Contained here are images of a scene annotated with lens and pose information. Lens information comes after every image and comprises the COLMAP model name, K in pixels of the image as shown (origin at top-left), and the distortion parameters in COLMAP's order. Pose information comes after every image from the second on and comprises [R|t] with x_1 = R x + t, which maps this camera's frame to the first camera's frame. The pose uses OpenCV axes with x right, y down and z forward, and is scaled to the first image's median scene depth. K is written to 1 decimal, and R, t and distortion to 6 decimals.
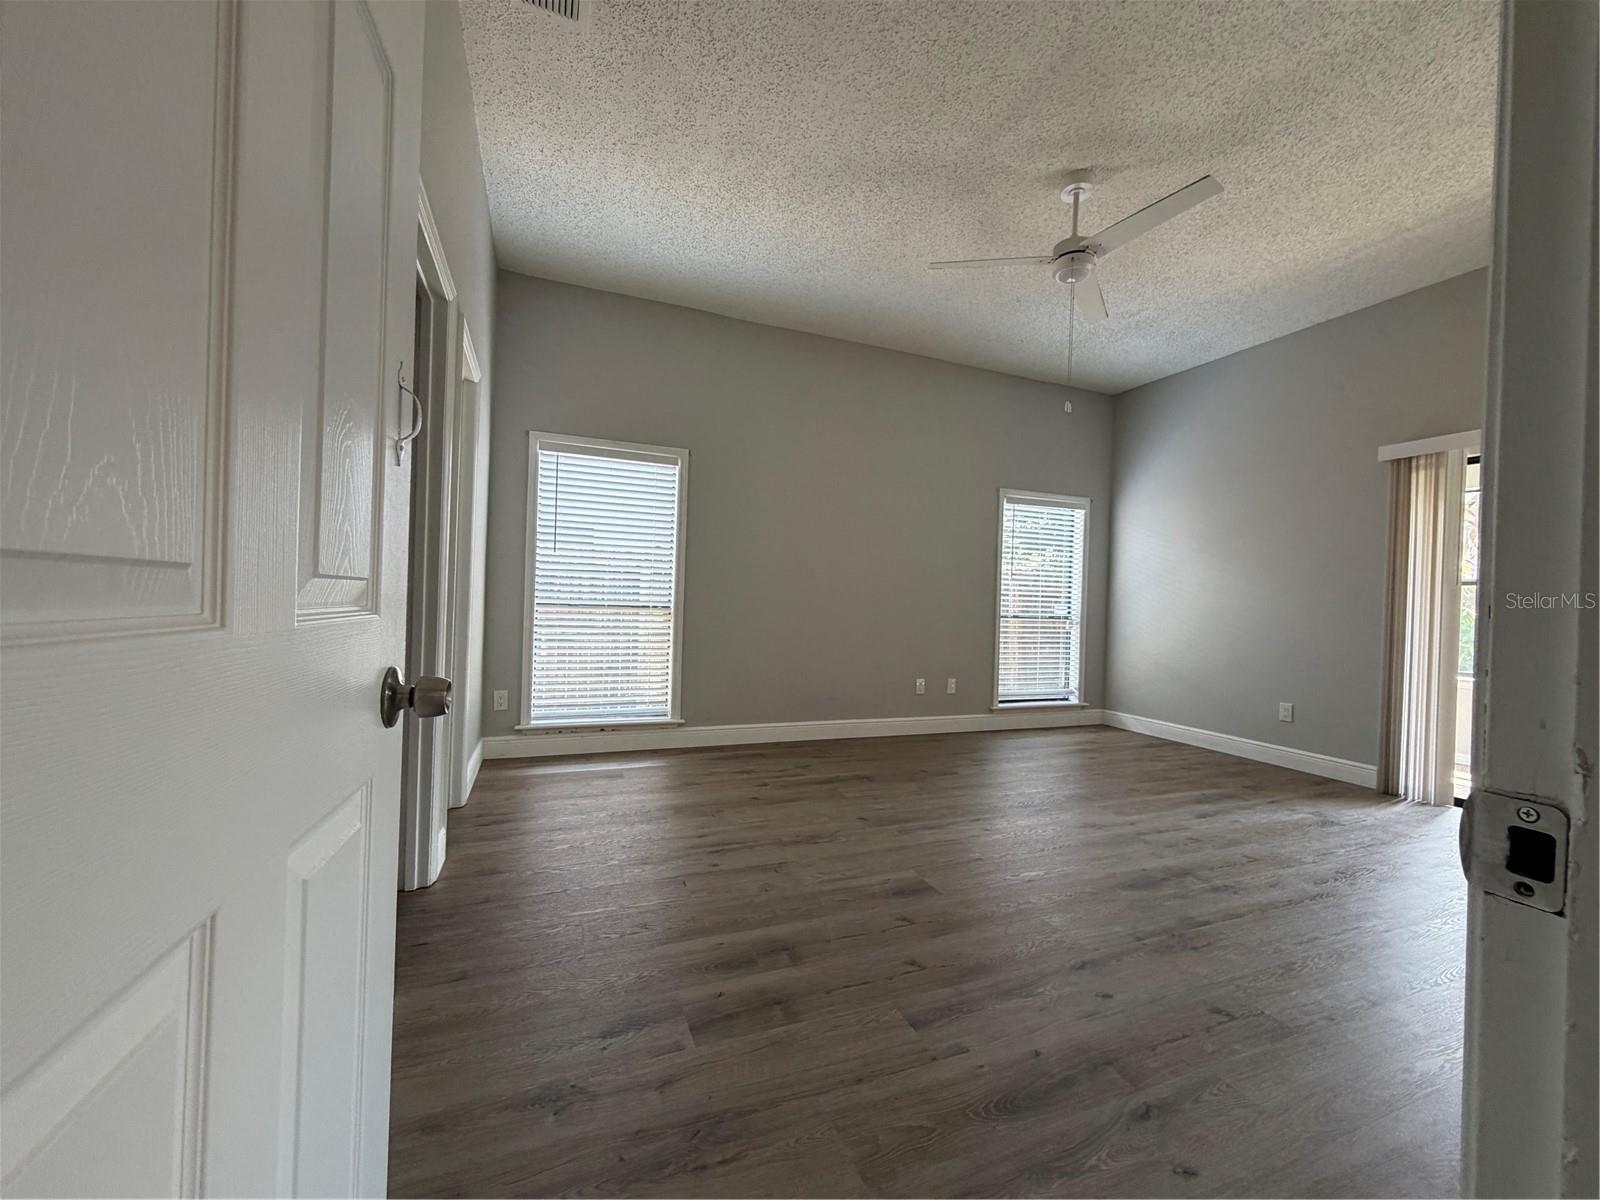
lens RADIAL K [[633.8, 0, 800.0], [0, 633.8, 600.0], [0, 0, 1]] dist [0.000888, 0.000063]
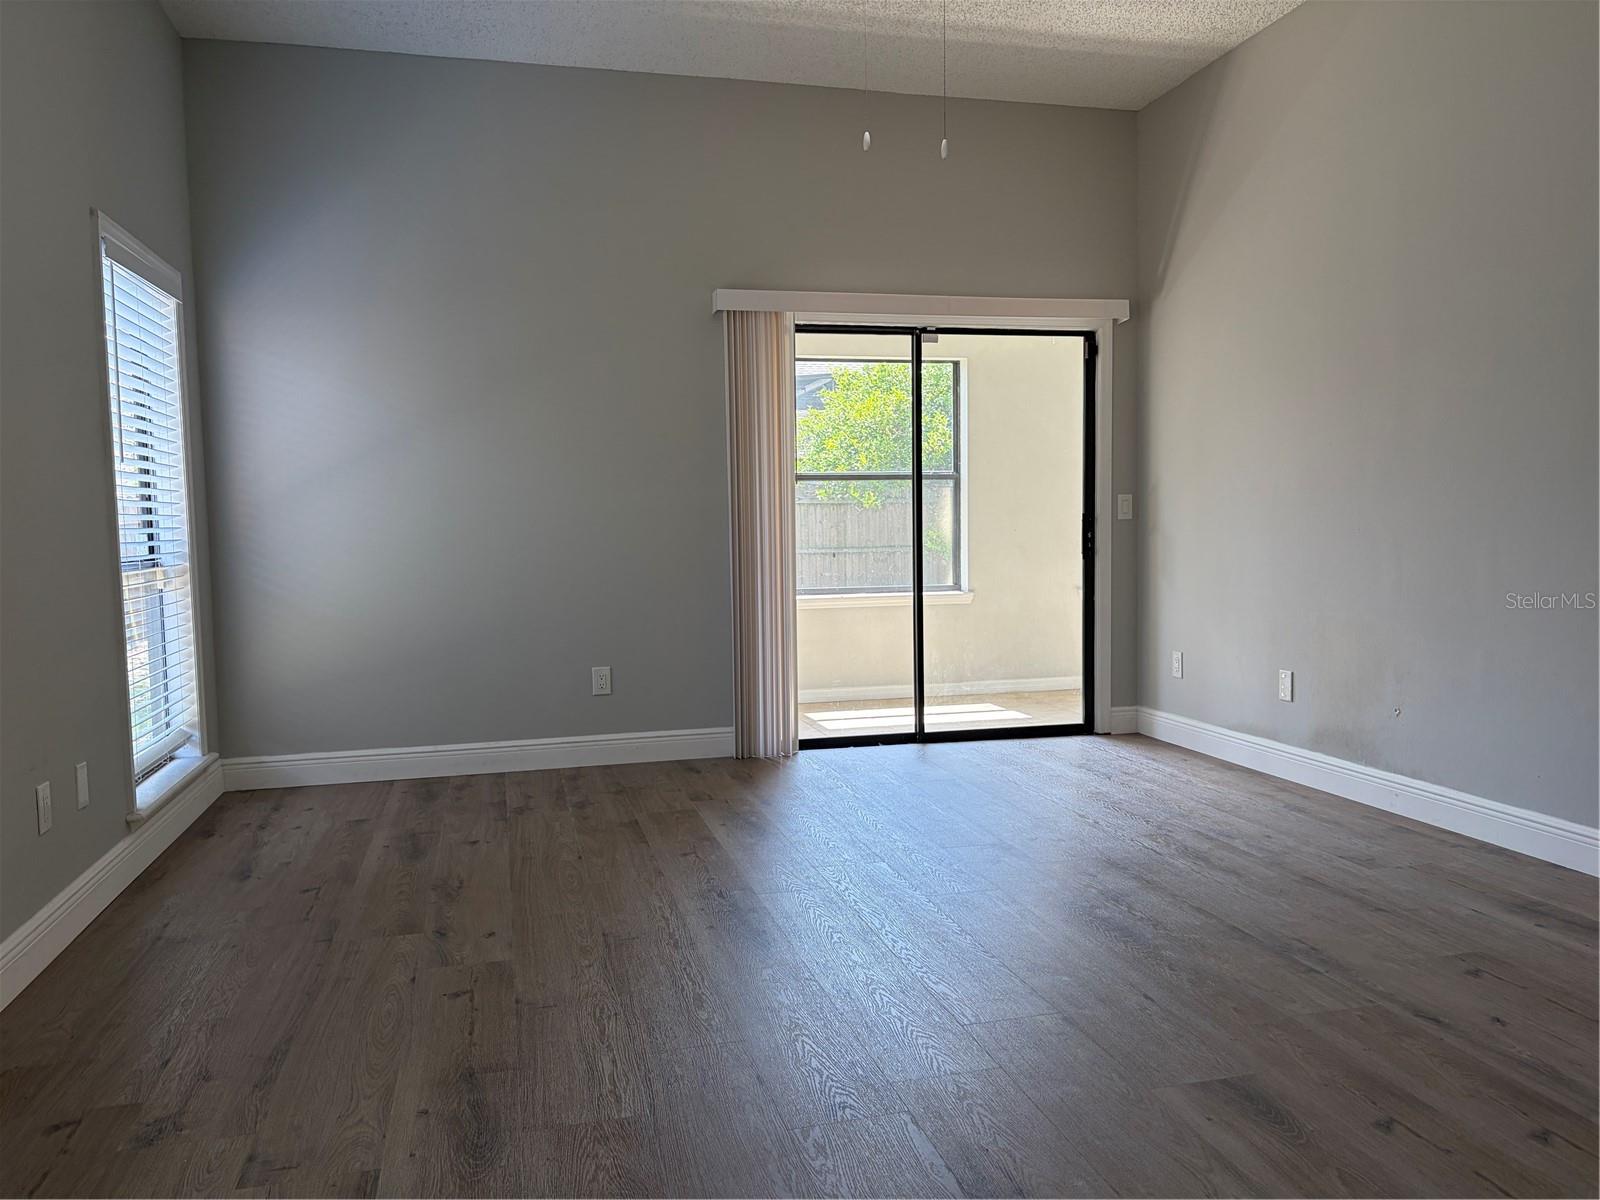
lens RADIAL K [[1197.2, 0, 800.0], [0, 1197.2, 600.0], [0, 0, 1]] dist [0.000997, 0.000553]
pose [[0.126211, -0.095664, 0.987380, -0.453307], [0.023419, 0.995349, 0.093442, -0.015324], [-0.991727, 0.011330, 0.127864, 0.737867]]
